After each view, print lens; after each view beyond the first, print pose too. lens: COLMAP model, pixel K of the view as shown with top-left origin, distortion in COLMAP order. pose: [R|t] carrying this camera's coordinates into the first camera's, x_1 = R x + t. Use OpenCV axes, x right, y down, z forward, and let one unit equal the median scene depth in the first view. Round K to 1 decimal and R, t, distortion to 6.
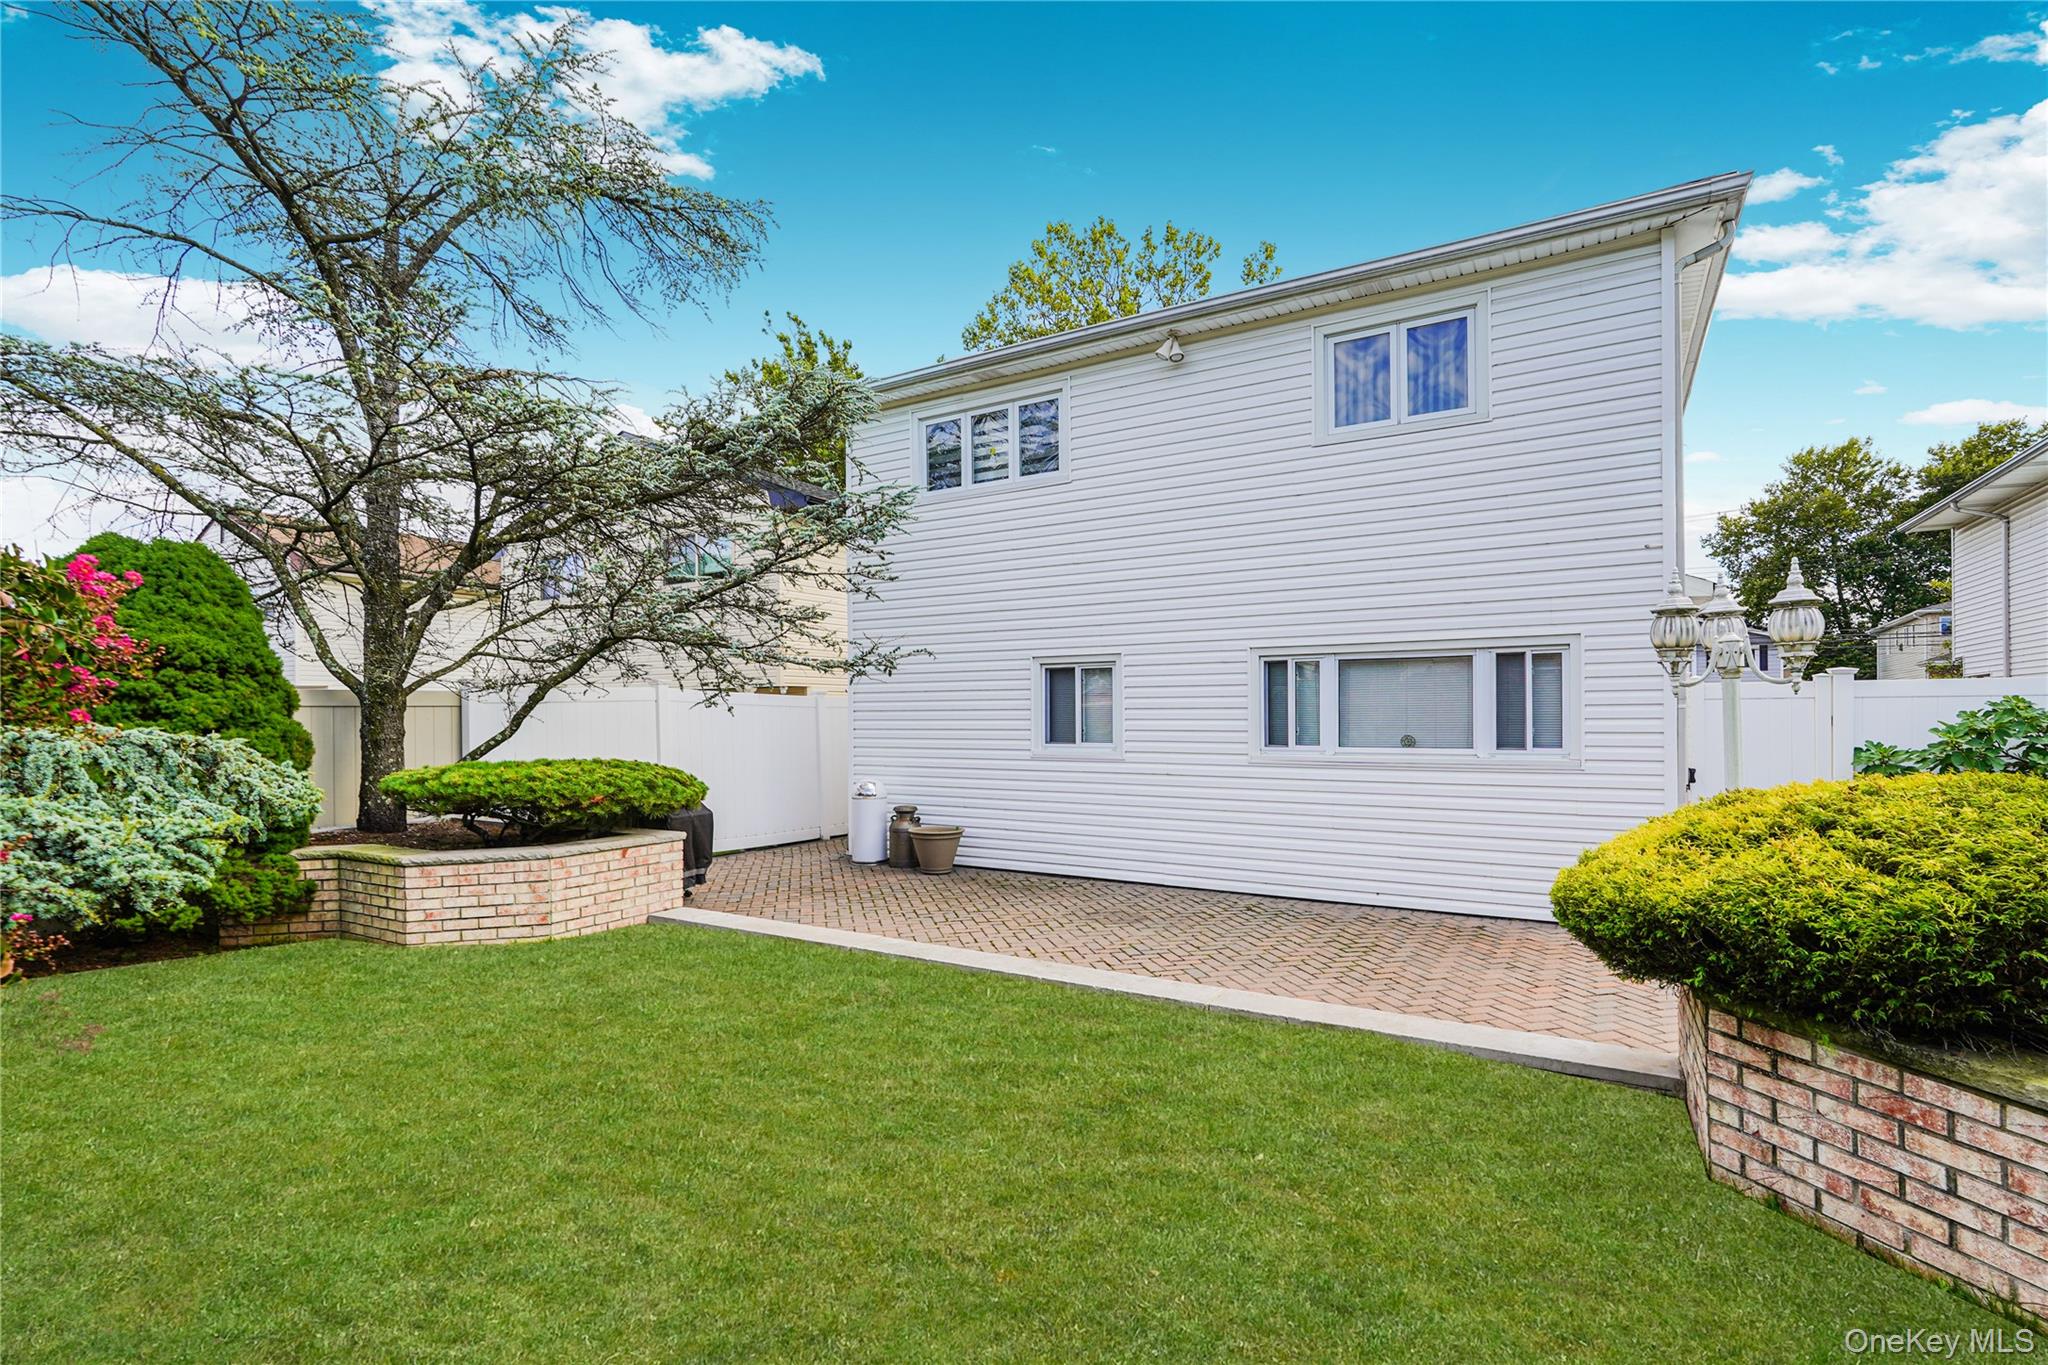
lens RADIAL K [[912.7, 0, 1017.2], [0, 912.7, 691.5], [0, 0, 1]] dist [-0.016070, 0.008198]
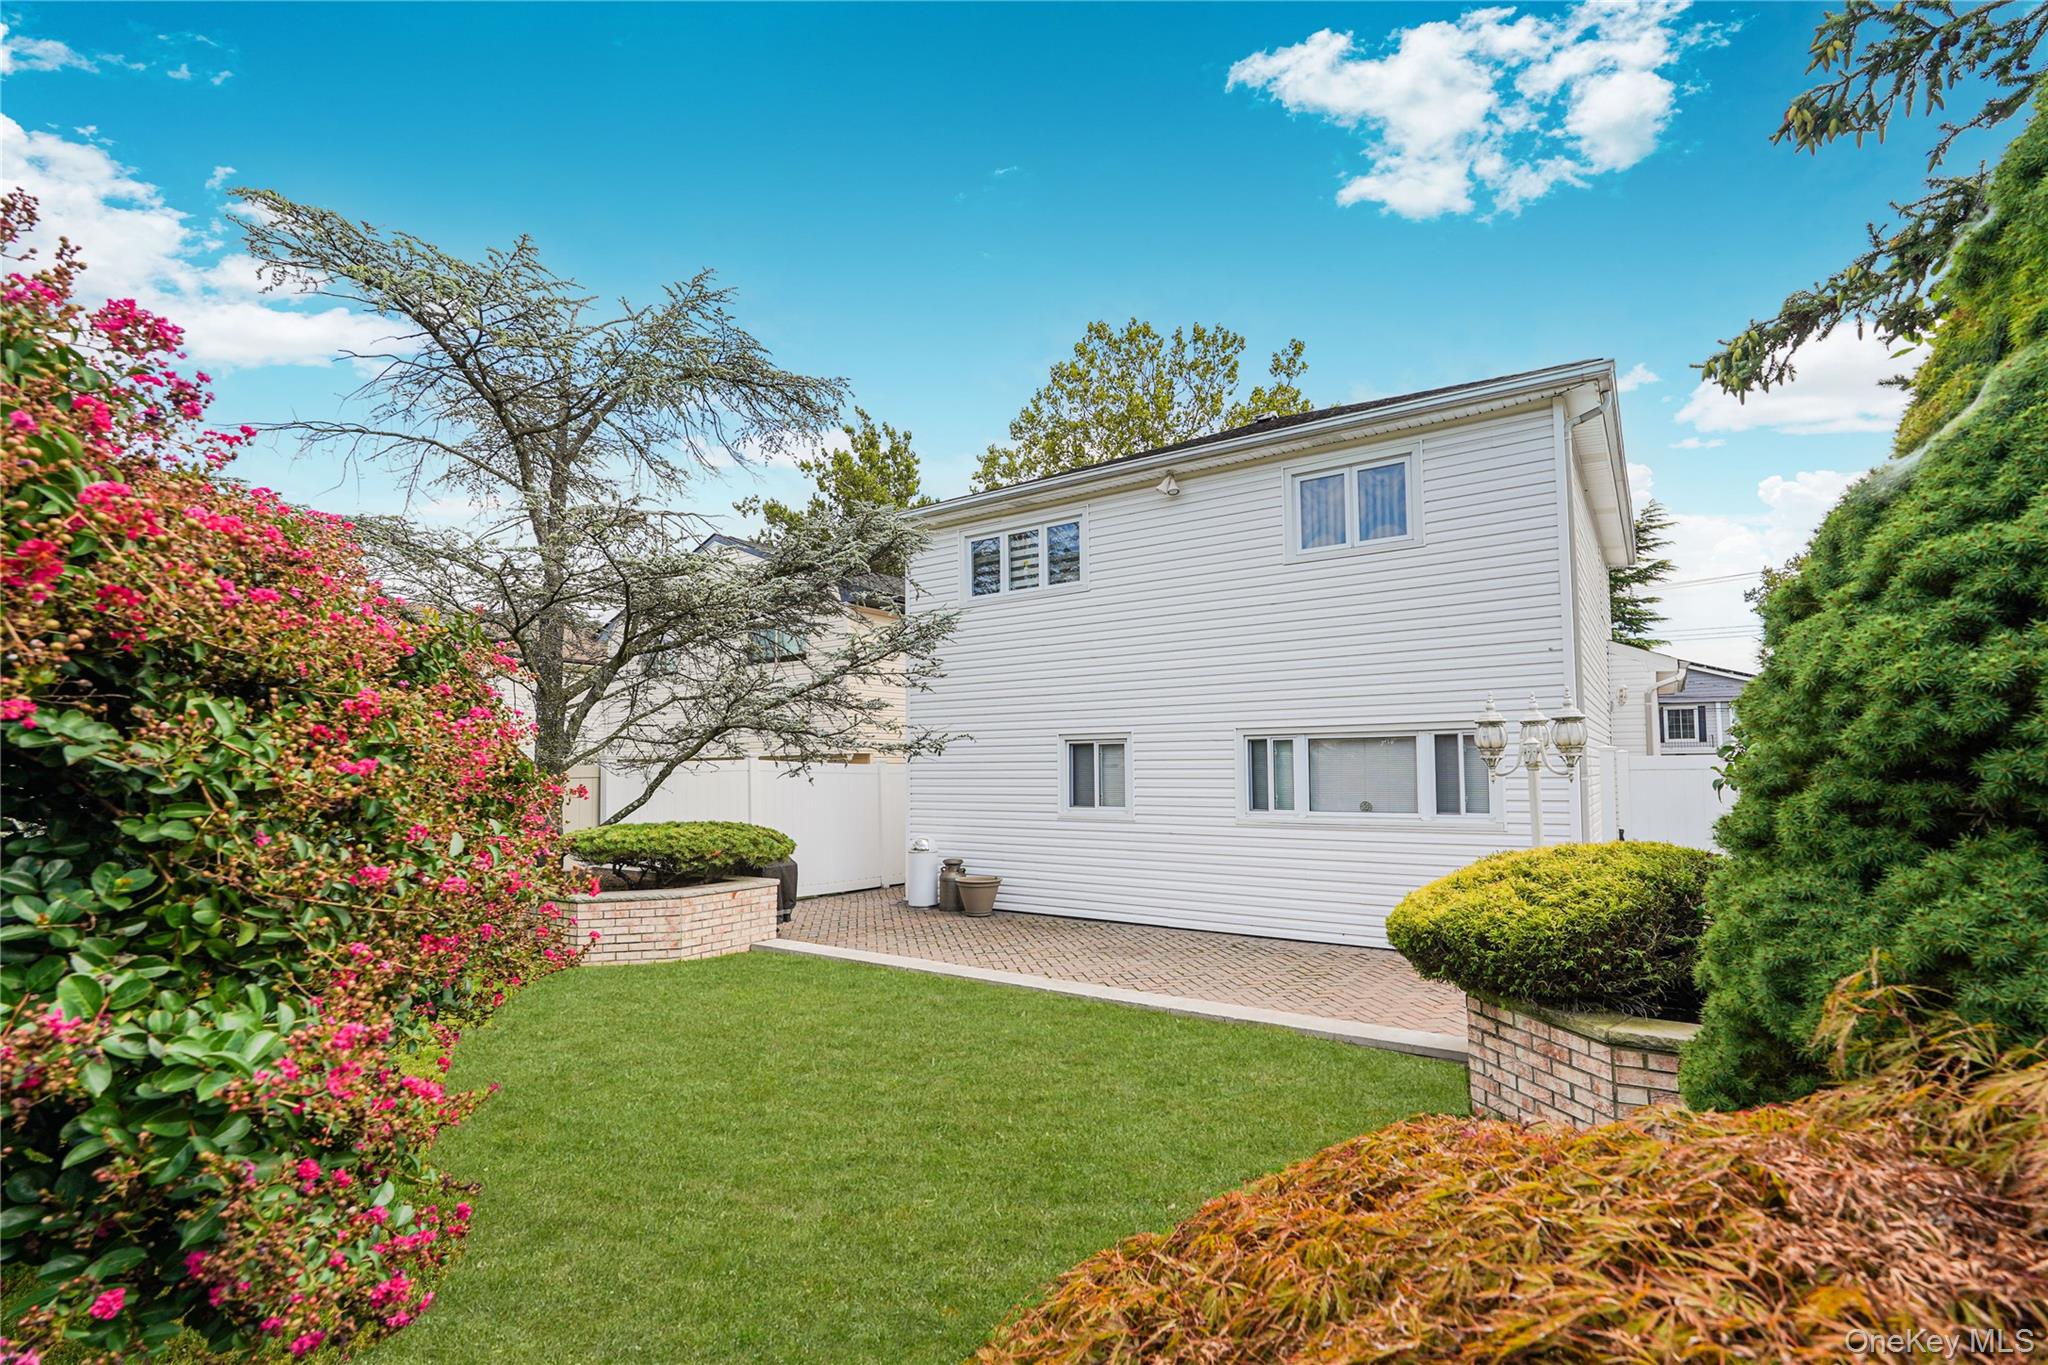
lens RADIAL K [[912.7, 0, 1031.7], [0, 912.7, 691.0], [0, 0, 1]] dist [-0.016070, 0.008198]
pose [[0.998996, -0.004095, -0.044621, 0.041861], [0.001543, 0.998369, -0.057074, -0.031540], [0.044781, 0.056948, 0.997372, -0.242461]]
